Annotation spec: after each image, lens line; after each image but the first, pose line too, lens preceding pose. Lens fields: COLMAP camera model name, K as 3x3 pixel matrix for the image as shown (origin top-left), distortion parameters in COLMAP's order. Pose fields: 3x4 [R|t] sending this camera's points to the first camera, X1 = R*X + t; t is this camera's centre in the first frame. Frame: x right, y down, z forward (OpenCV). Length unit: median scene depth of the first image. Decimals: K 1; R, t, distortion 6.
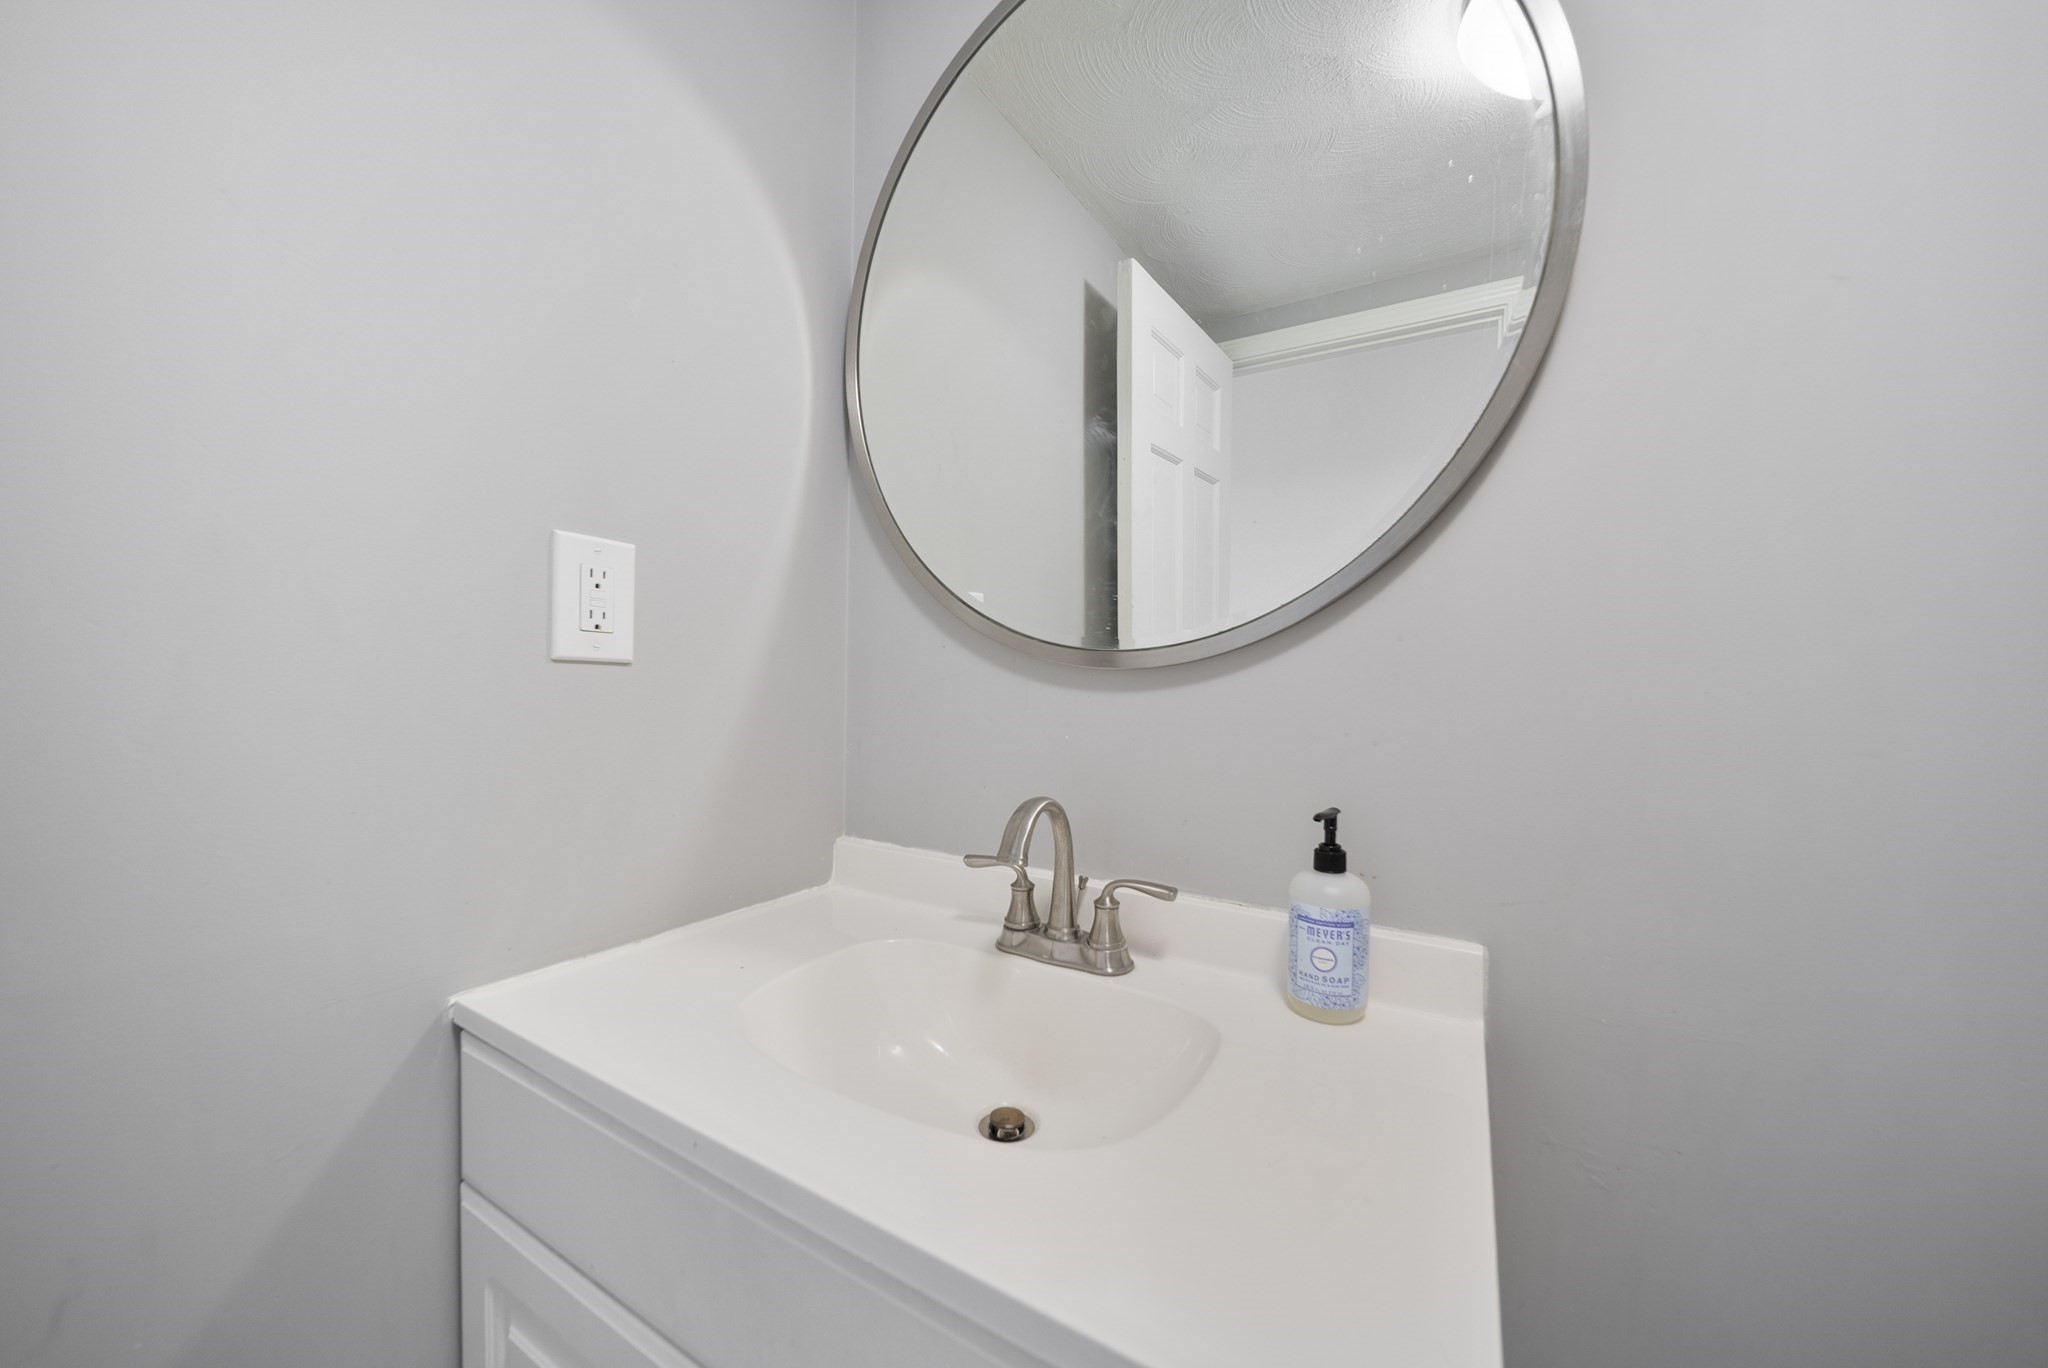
lens RADIAL K [[729.3, 0, 1024.0], [0, 729.3, 684.0], [0, 0, 1]] dist [-0.000604, -0.001252]
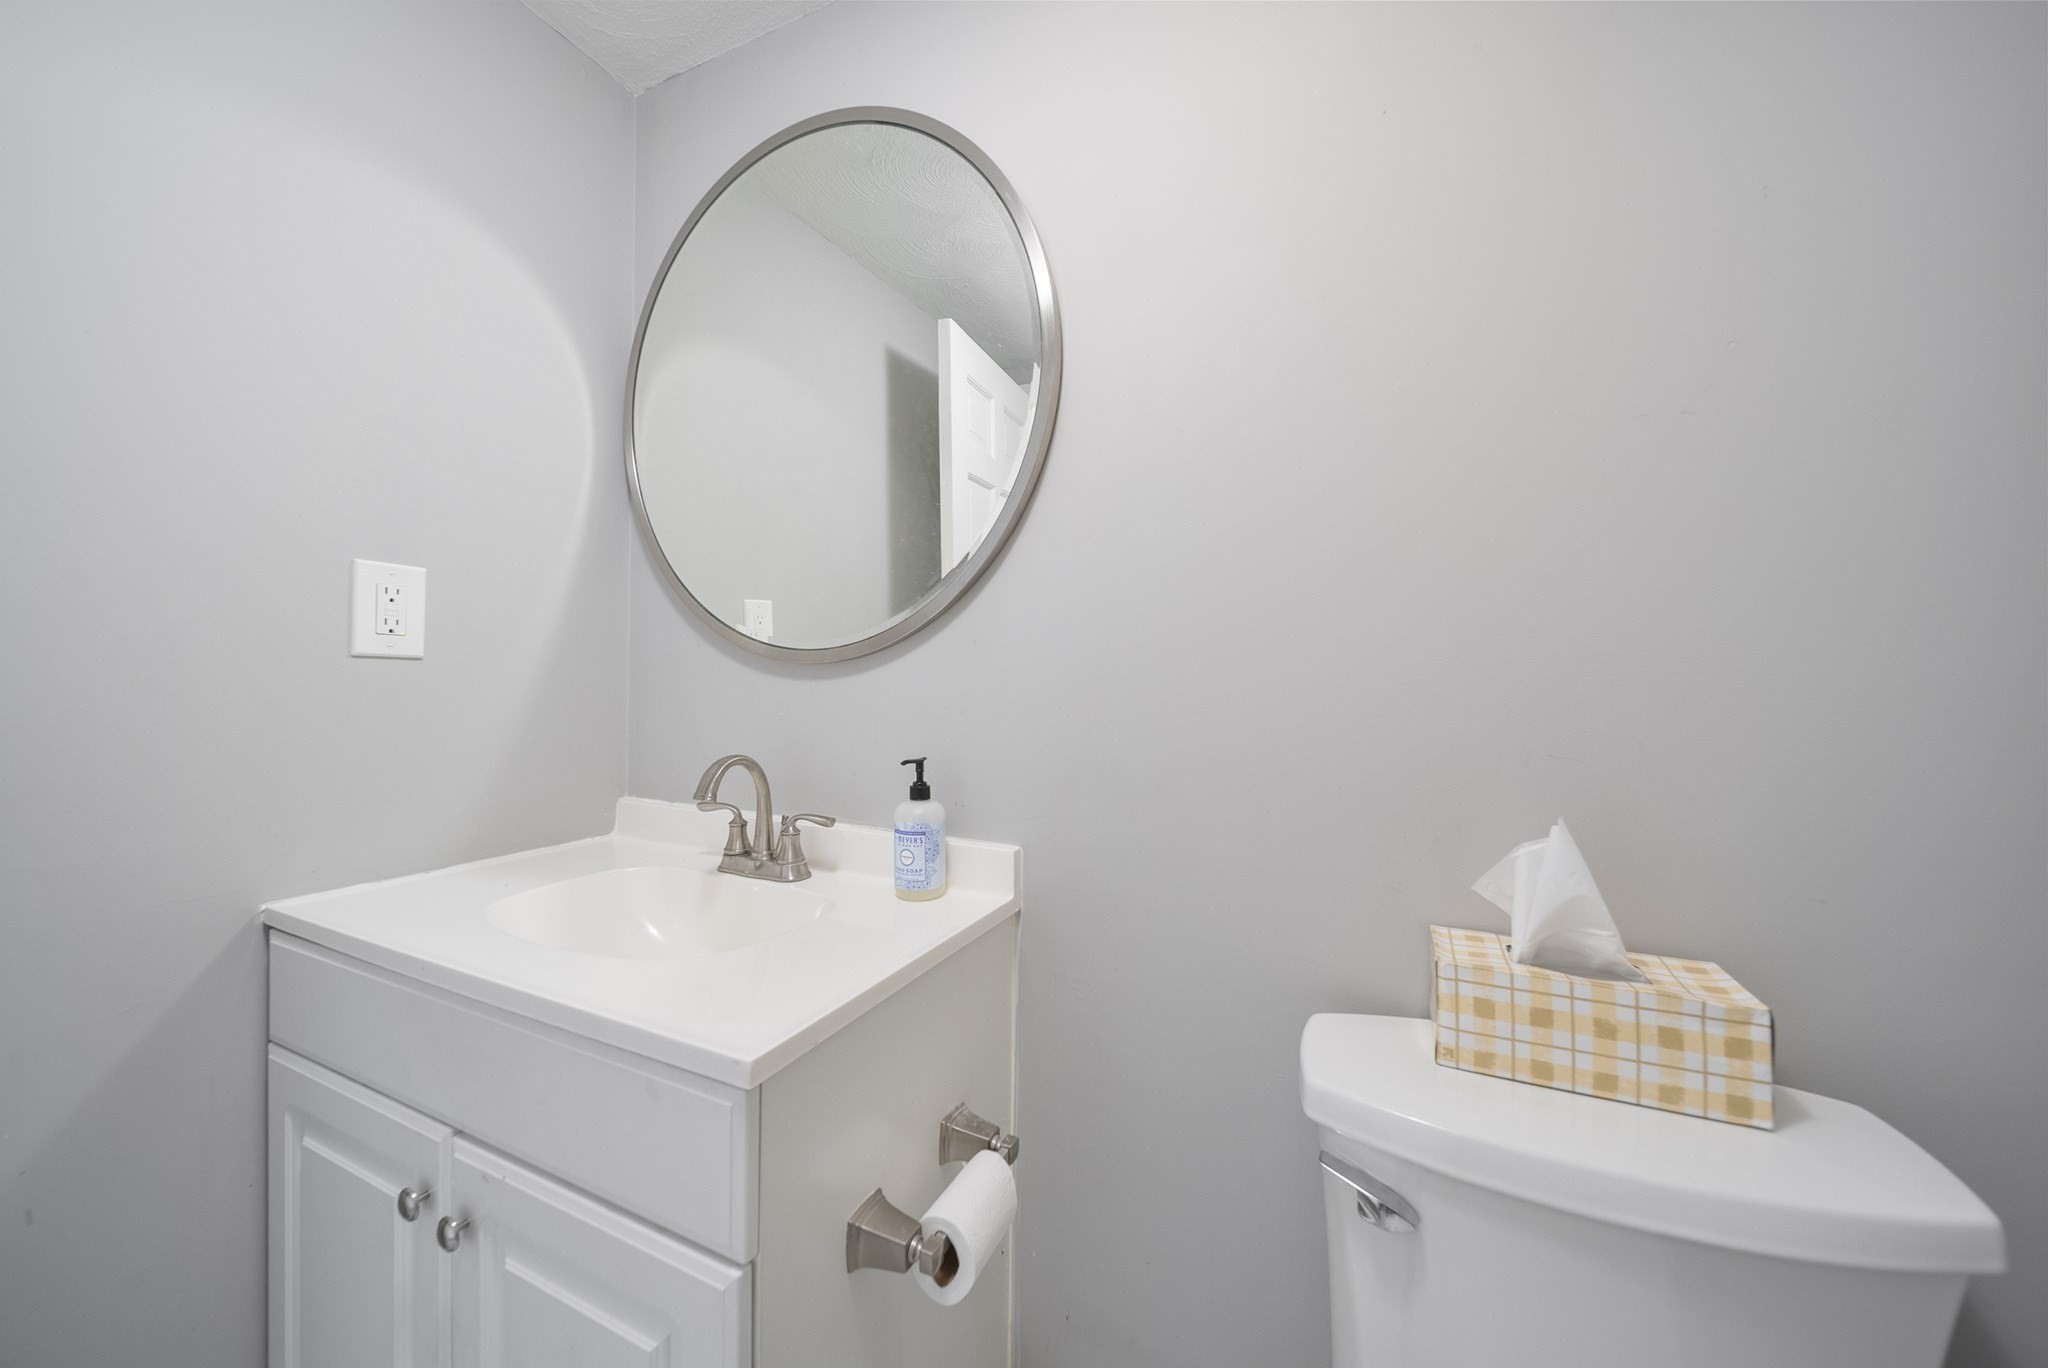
lens RADIAL K [[720.8, 0, 1029.3], [0, 720.8, 673.4], [0, 0, 1]] dist [-0.000468, -0.000450]
pose [[0.994382, 0.000647, 0.105846, 0.432255], [0.000467, 0.999945, -0.010507, 0.013637], [-0.105847, 0.010497, 0.994327, -0.429392]]
